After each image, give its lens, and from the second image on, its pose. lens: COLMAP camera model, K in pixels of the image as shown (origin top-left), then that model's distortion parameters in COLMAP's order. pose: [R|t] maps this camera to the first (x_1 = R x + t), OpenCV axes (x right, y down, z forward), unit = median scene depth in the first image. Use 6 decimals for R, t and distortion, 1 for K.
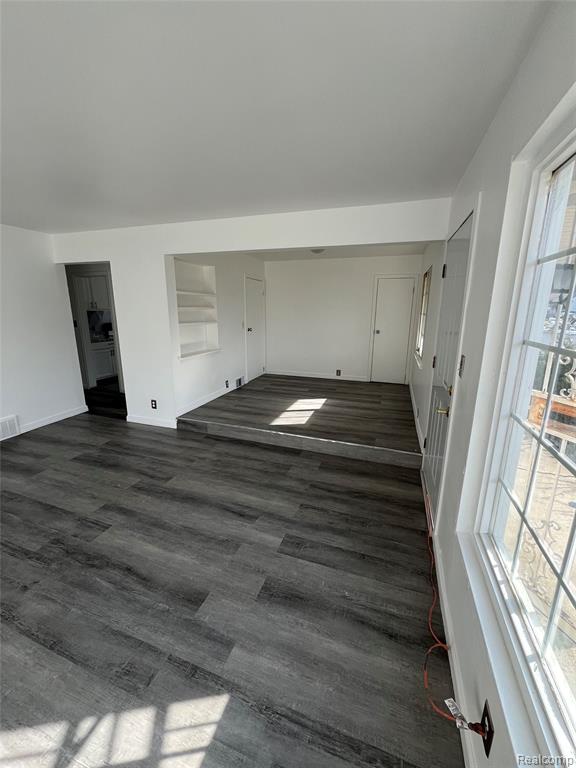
lens RADIAL K [[309.9, 0, 288.7], [0, 309.9, 382.0], [0, 0, 1]] dist [-0.004476, 0.000440]
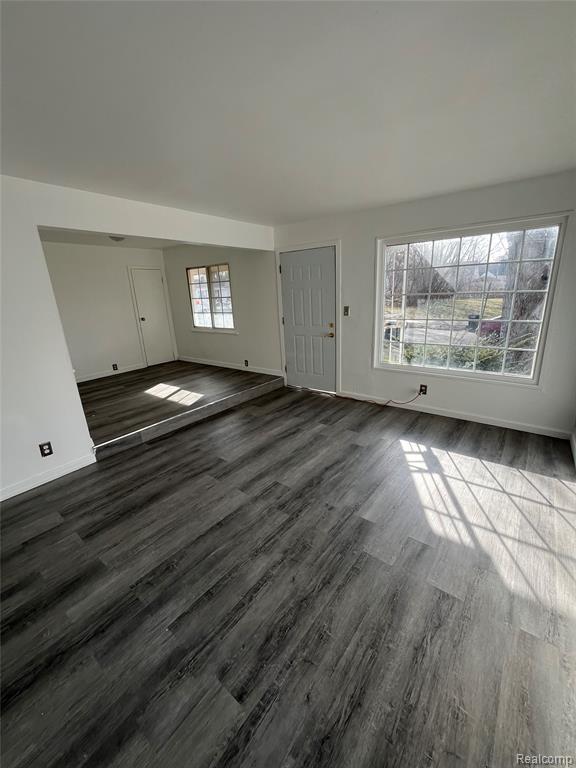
lens RADIAL K [[309.9, 0, 289.5], [0, 309.9, 381.3], [0, 0, 1]] dist [-0.004476, 0.000440]
pose [[0.317019, -0.286412, 0.904139, -1.190093], [0.266170, 0.941867, 0.205036, -0.090368], [-0.910304, 0.175655, 0.374824, 0.355722]]
